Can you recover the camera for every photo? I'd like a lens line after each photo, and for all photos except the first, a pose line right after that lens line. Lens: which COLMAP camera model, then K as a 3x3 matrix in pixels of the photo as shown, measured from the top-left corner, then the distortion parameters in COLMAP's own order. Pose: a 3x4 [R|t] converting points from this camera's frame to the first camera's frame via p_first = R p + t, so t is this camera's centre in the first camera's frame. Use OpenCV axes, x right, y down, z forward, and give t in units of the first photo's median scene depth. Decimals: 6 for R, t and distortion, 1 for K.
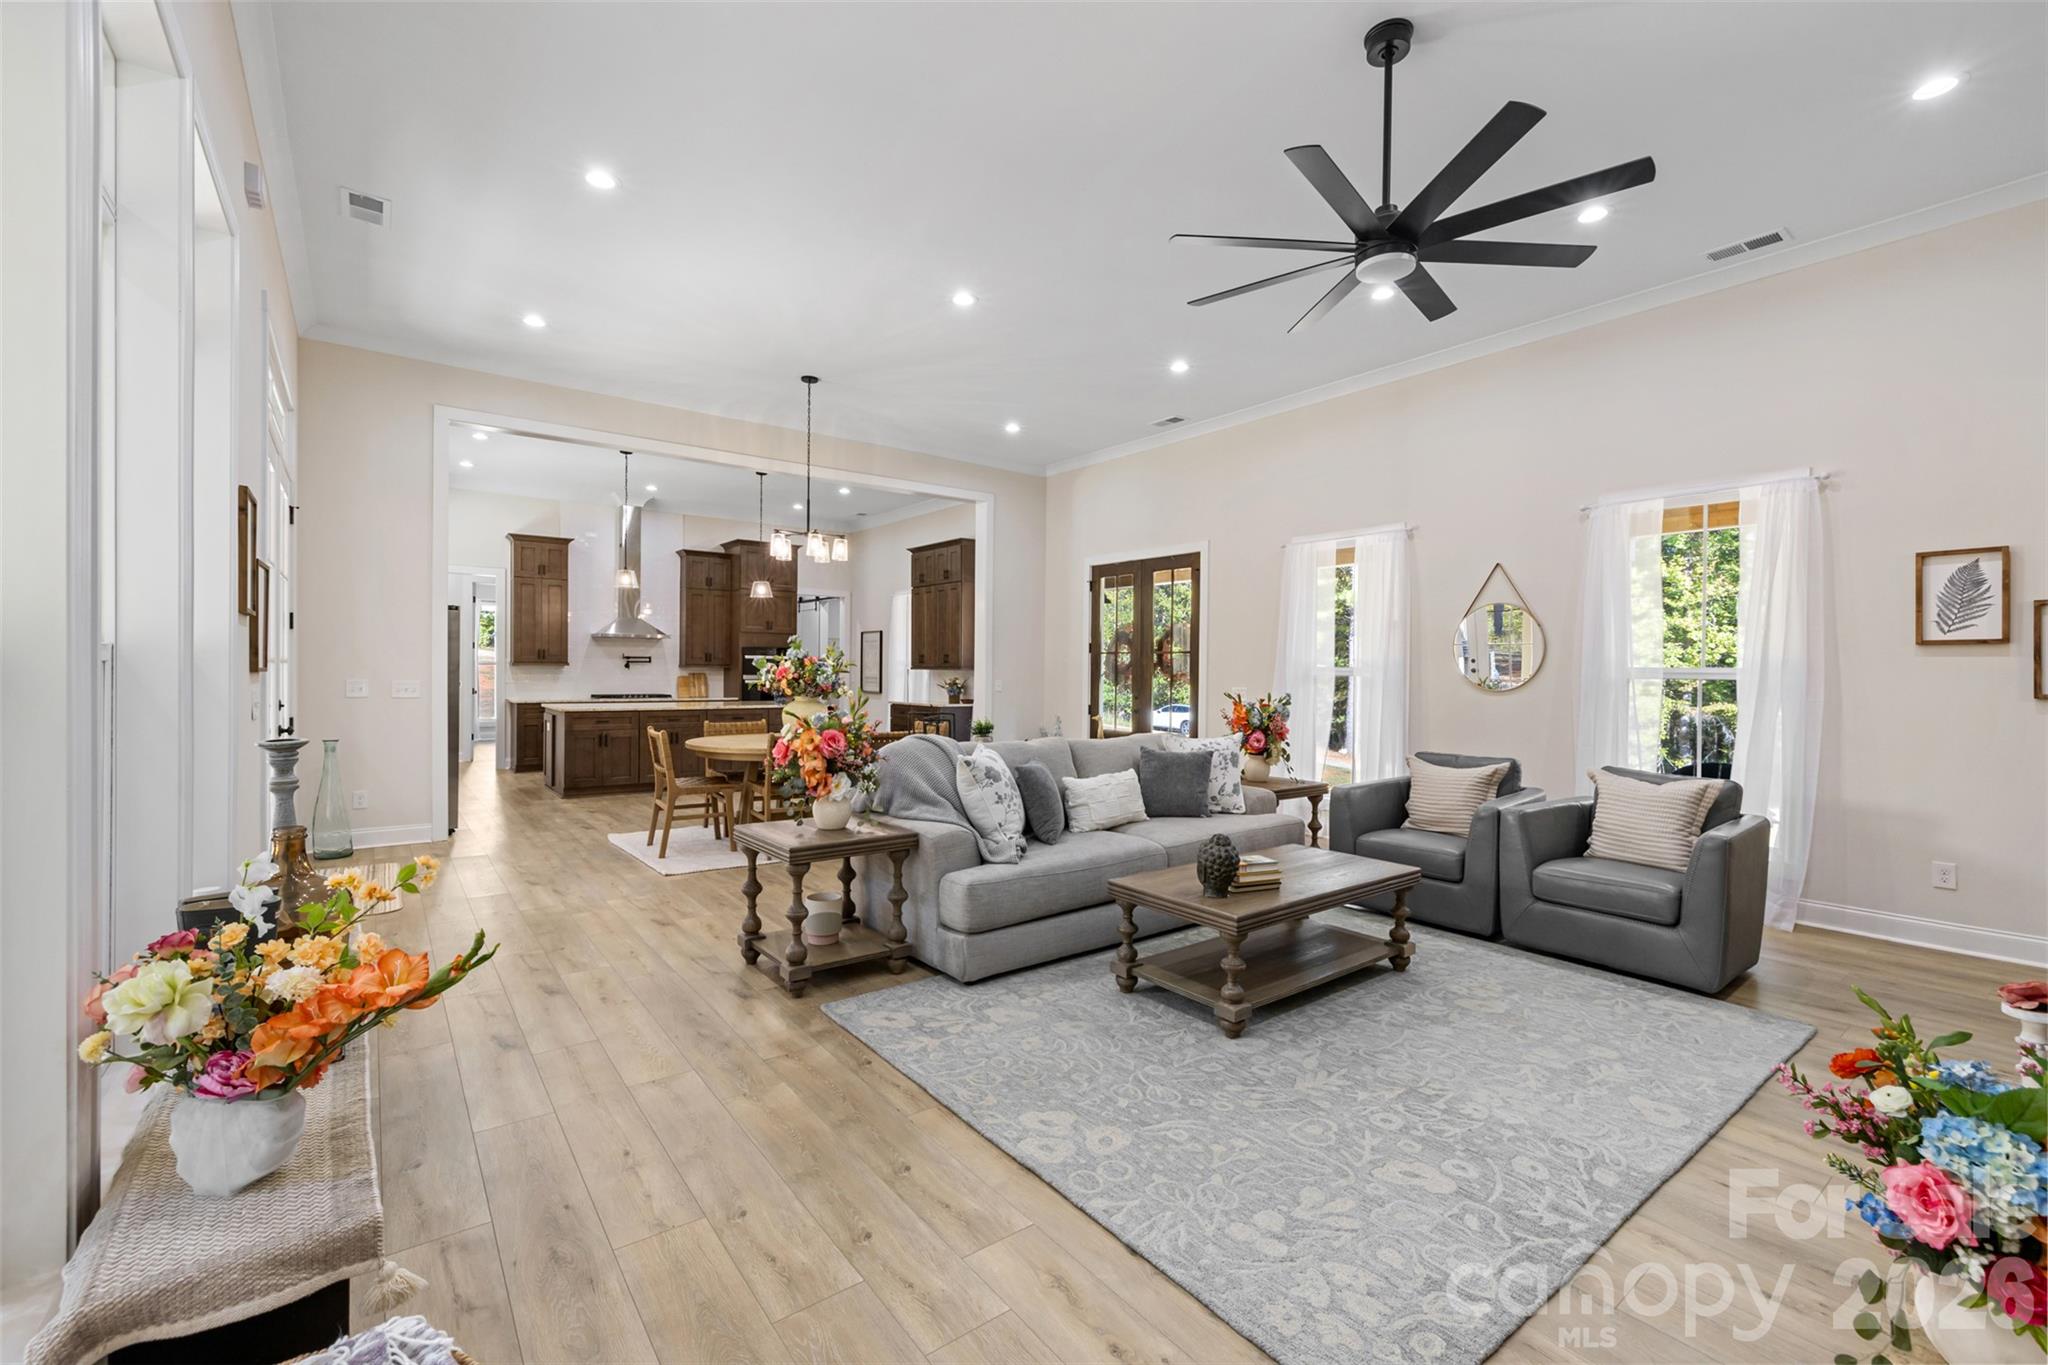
lens RADIAL K [[869.8, 0, 1034.4], [0, 869.8, 675.4], [0, 0, 1]] dist [-0.001457, 0.000358]
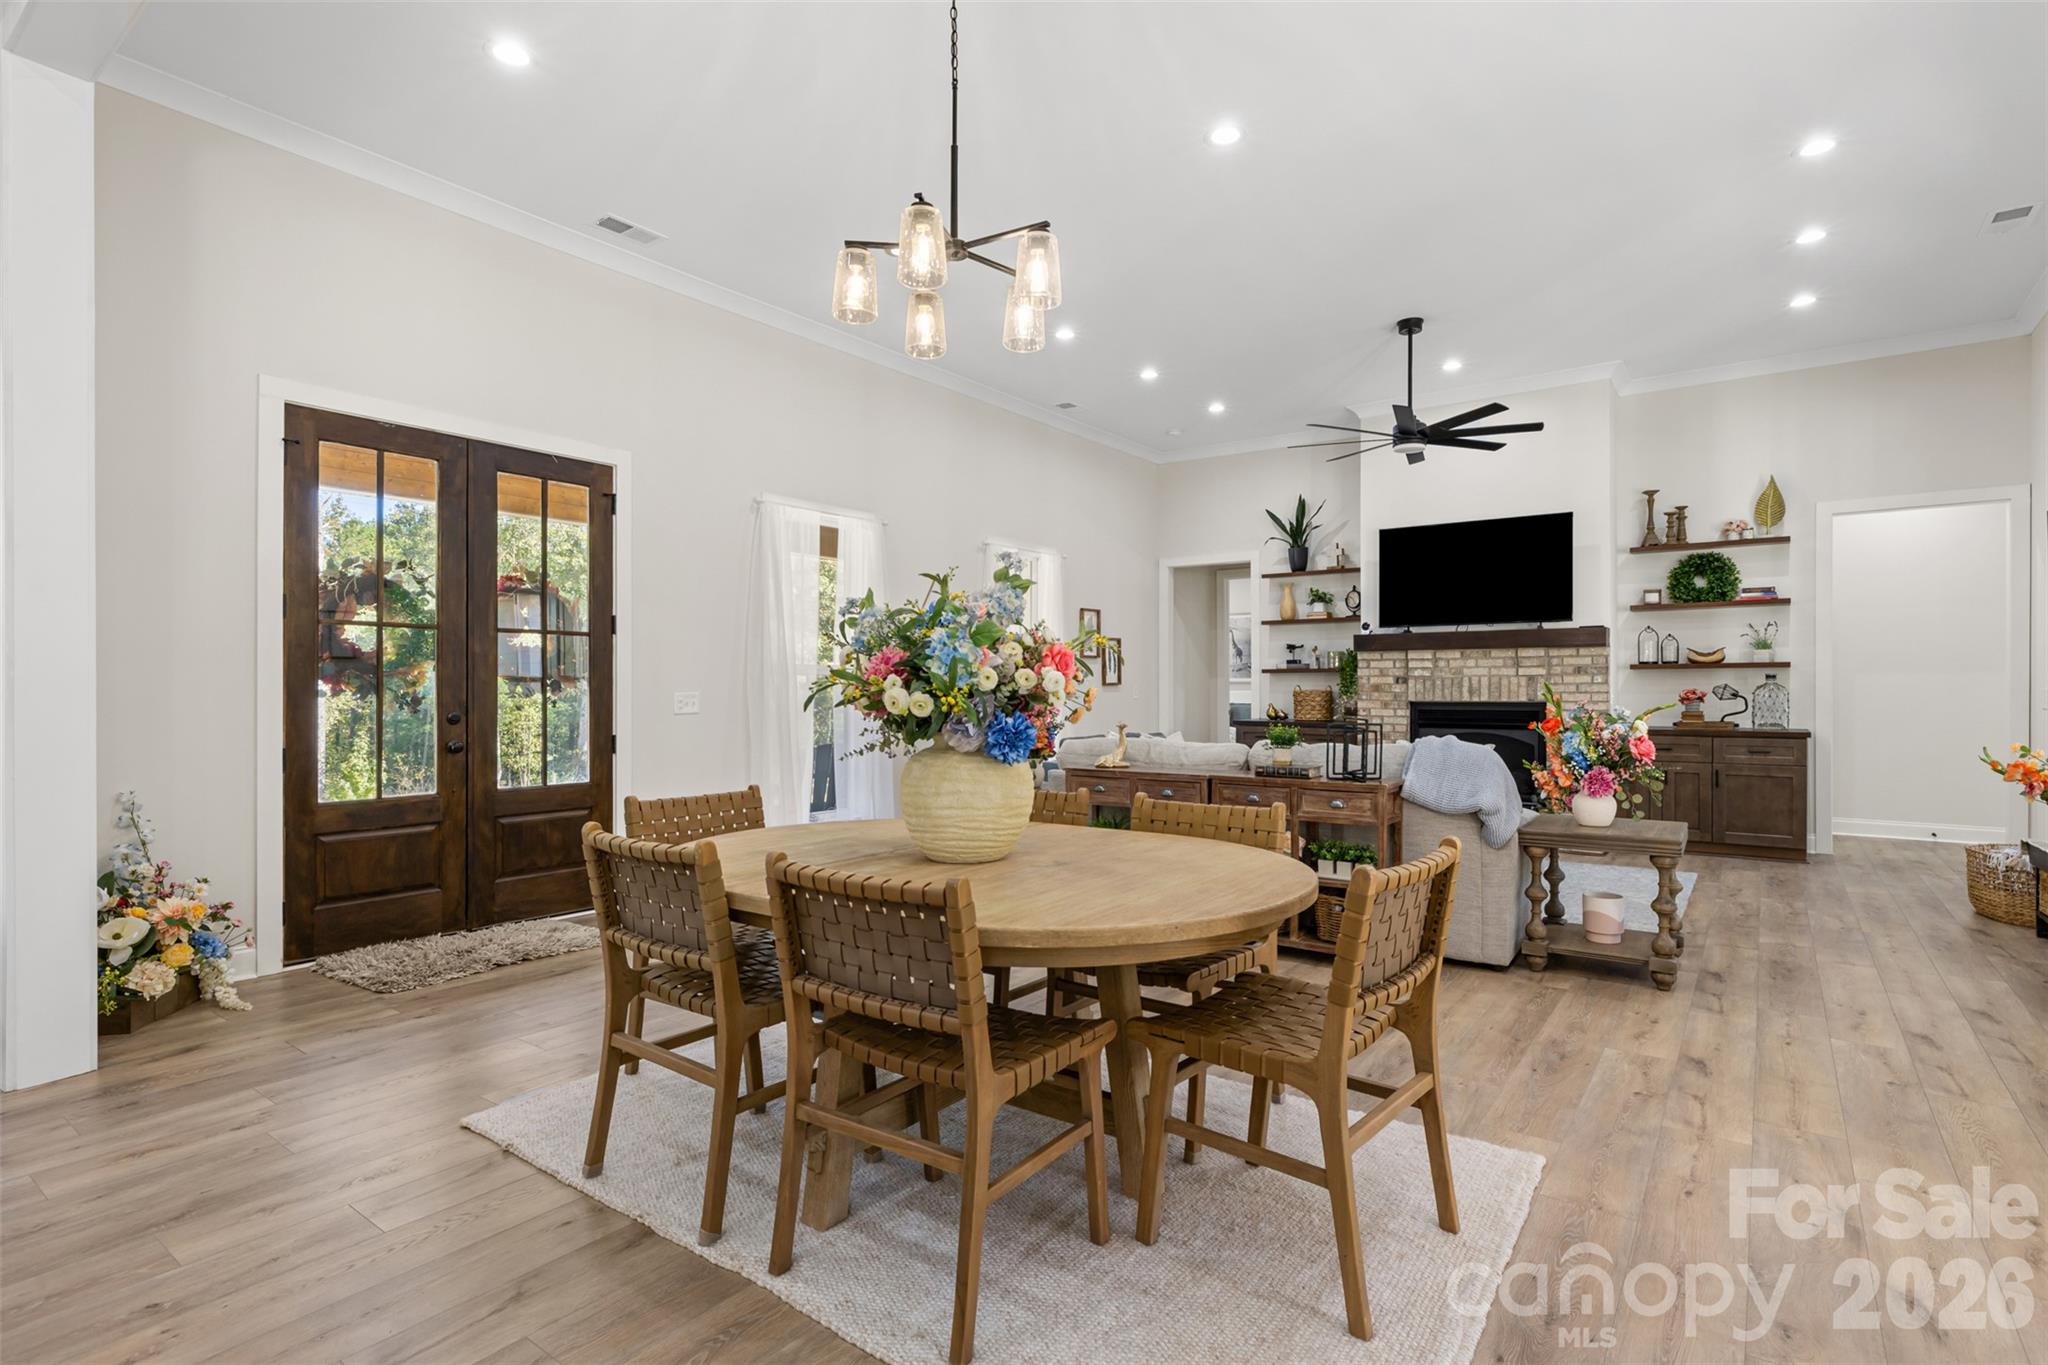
lens RADIAL K [[1012.9, 0, 1028.3], [0, 1012.9, 686.4], [0, 0, 1]] dist [0.001731, -0.000703]
pose [[-0.283407, -0.008504, 0.958962, -1.155579], [0.006273, 0.999923, 0.010721, 0.002316], [-0.958979, 0.009054, -0.283332, 1.948718]]
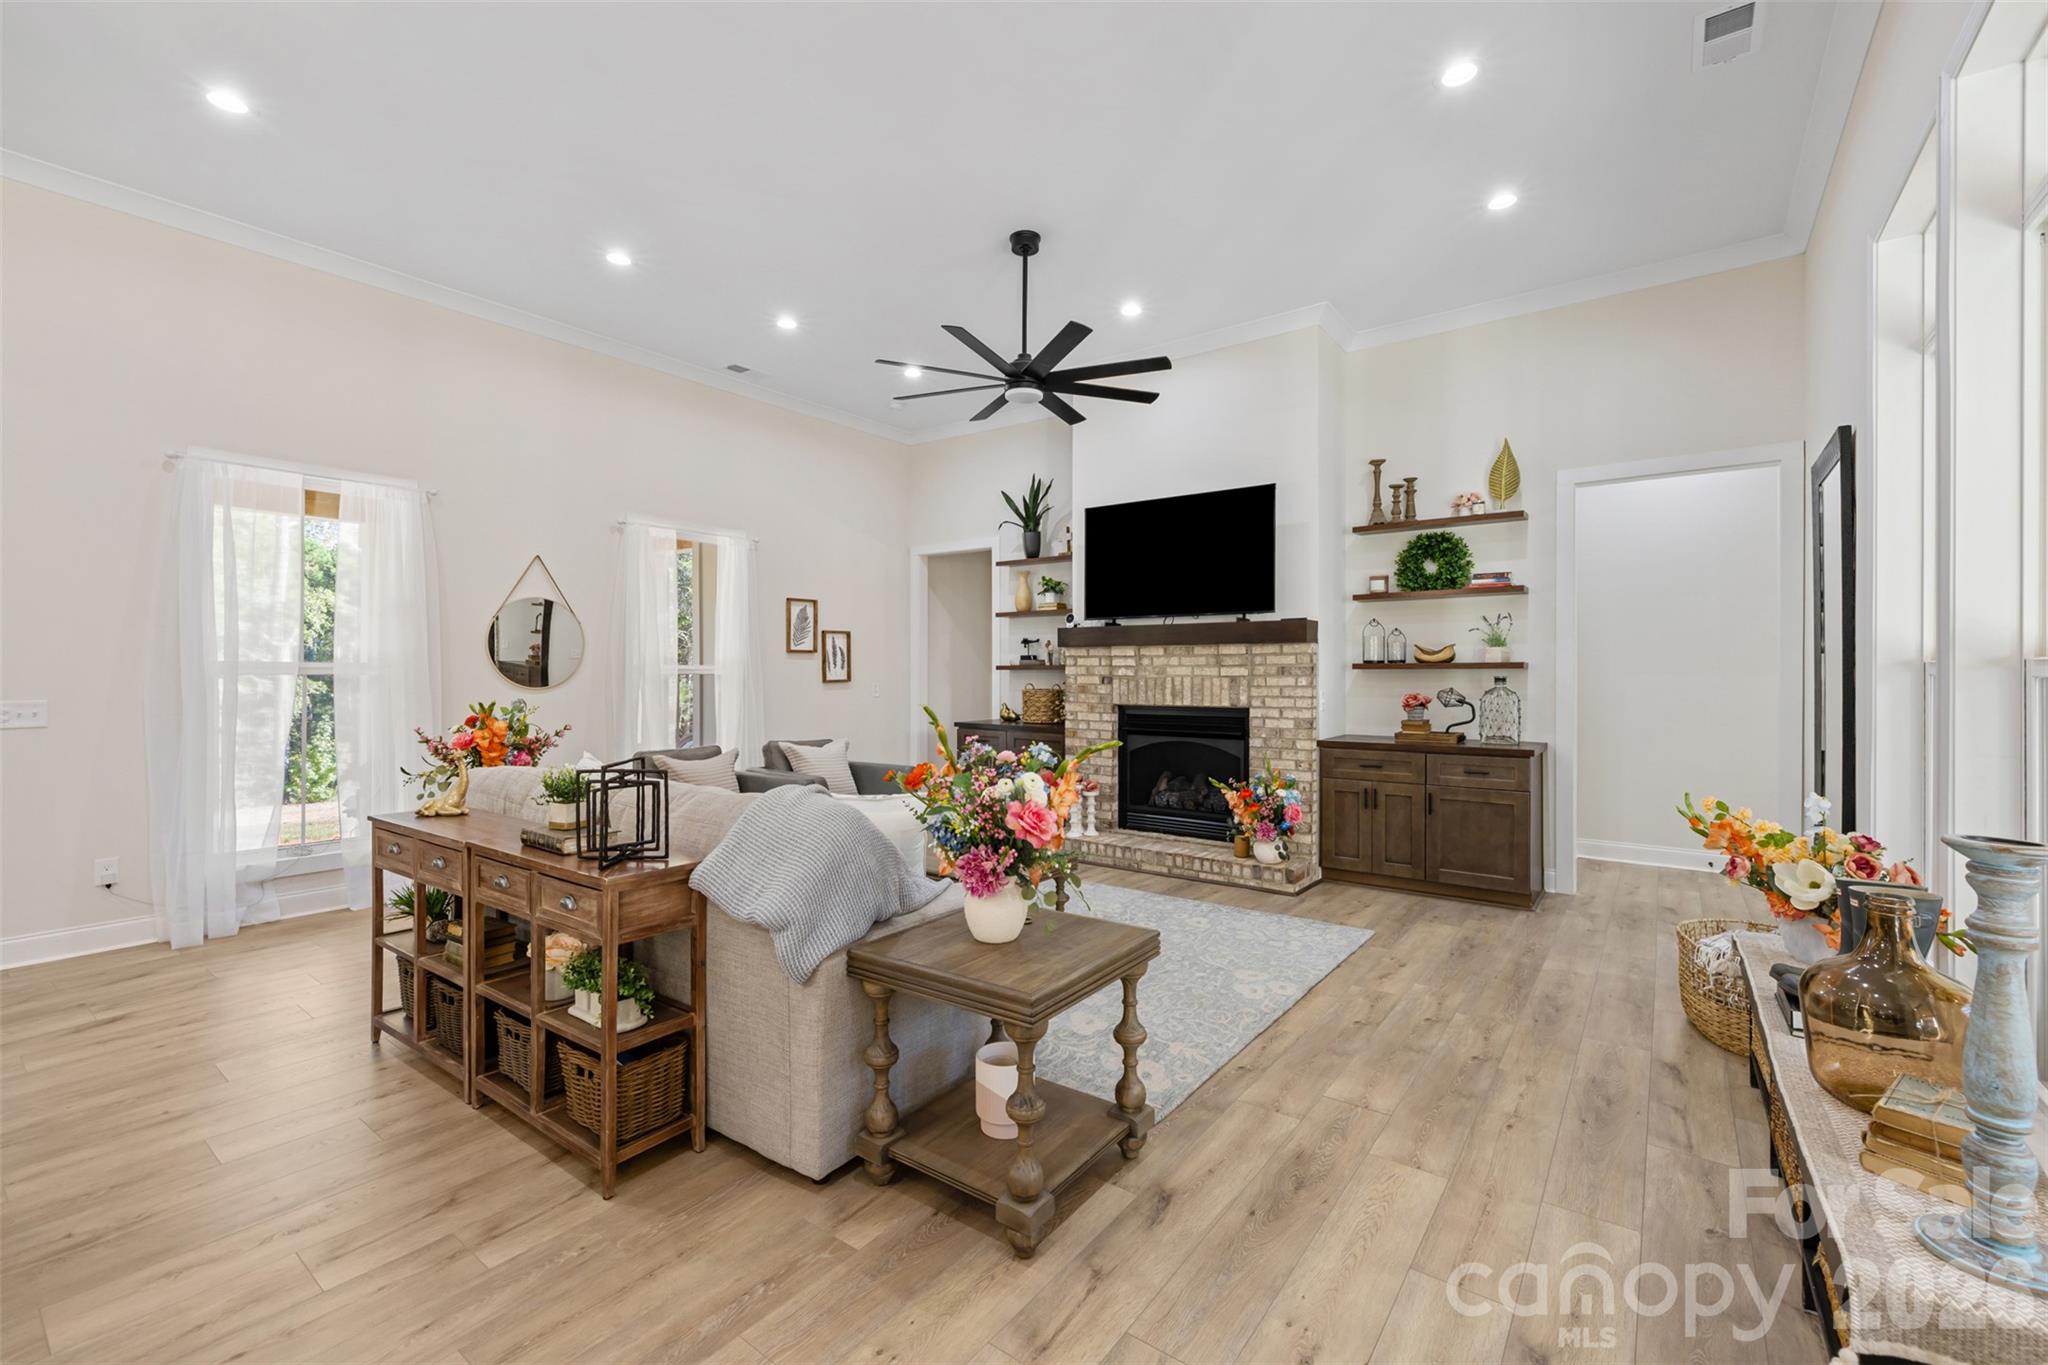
lens RADIAL K [[869.8, 0, 1026.7], [0, 869.8, 669.3], [0, 0, 1]] dist [-0.001457, 0.000358]
pose [[-0.274306, -0.006267, 0.961622, -0.824006], [0.002968, 0.999968, 0.007363, -0.015186], [-0.961638, 0.004874, -0.274279, 1.151810]]
